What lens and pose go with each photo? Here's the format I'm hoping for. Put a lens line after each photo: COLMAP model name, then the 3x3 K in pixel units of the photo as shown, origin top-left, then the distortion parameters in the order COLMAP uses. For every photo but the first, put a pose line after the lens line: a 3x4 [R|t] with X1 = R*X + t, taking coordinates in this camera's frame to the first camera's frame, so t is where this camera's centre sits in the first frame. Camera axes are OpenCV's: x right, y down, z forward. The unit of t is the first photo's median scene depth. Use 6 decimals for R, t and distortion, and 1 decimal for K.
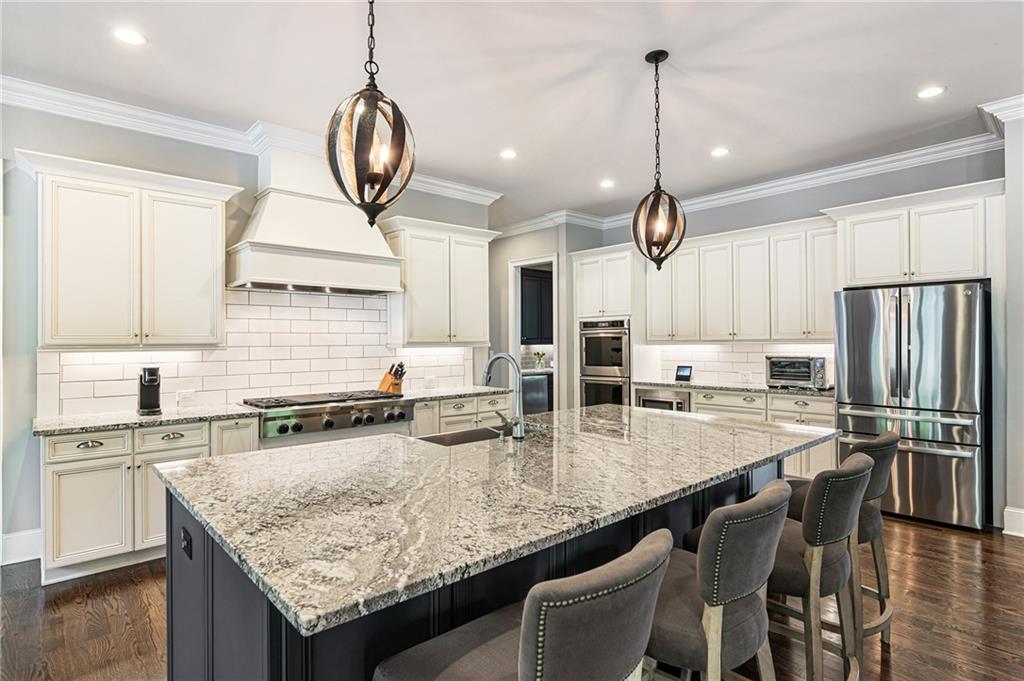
lens RADIAL K [[534.0, 0, 511.2], [0, 534.0, 338.0], [0, 0, 1]] dist [-0.002875, -0.000782]
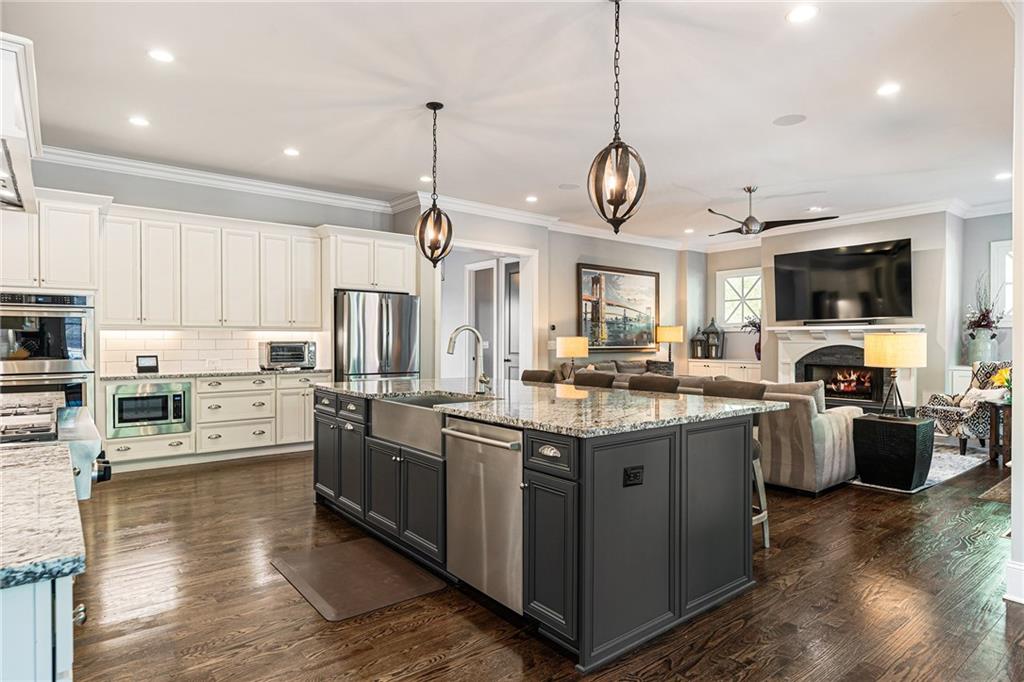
lens RADIAL K [[570.4, 0, 510.7], [0, 570.4, 342.4], [0, 0, 1]] dist [0.003063, -0.000209]
pose [[0.049064, 0.001689, 0.998794, -0.667112], [-0.007049, 0.999974, -0.001345, 0.033750], [-0.998771, -0.006975, 0.049075, 0.439433]]
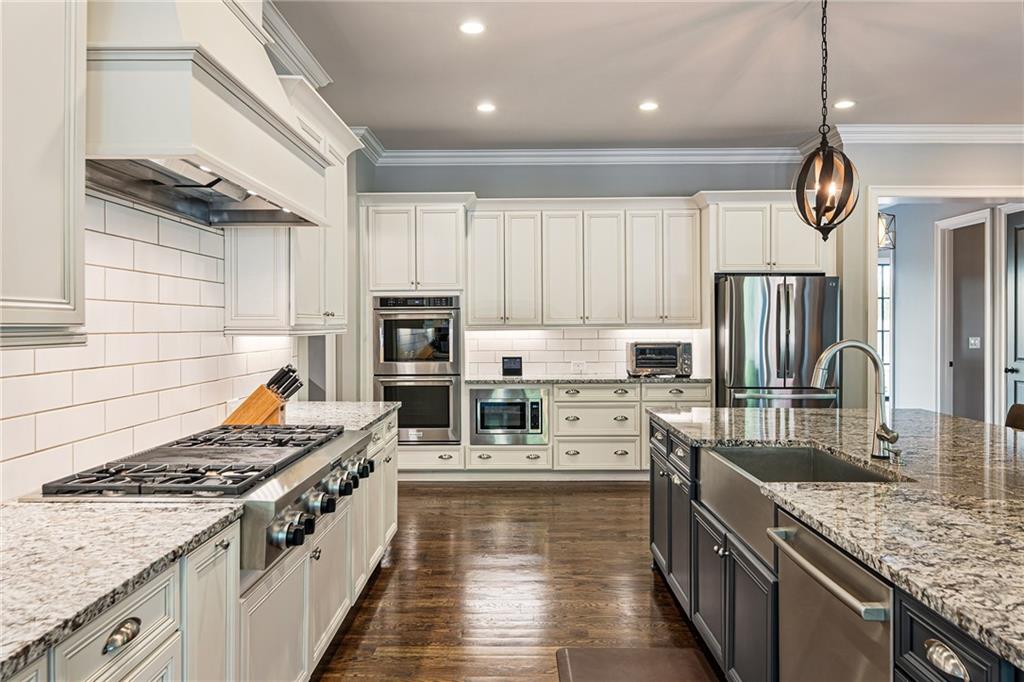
lens RADIAL K [[673.0, 0, 508.8], [0, 673.0, 325.4], [0, 0, 1]] dist [-0.003567, 0.000316]
pose [[0.670343, 0.002269, 0.742048, -0.503975], [-0.005275, 0.999985, 0.001708, 0.004223], [-0.742033, -0.005059, 0.670345, 0.389386]]
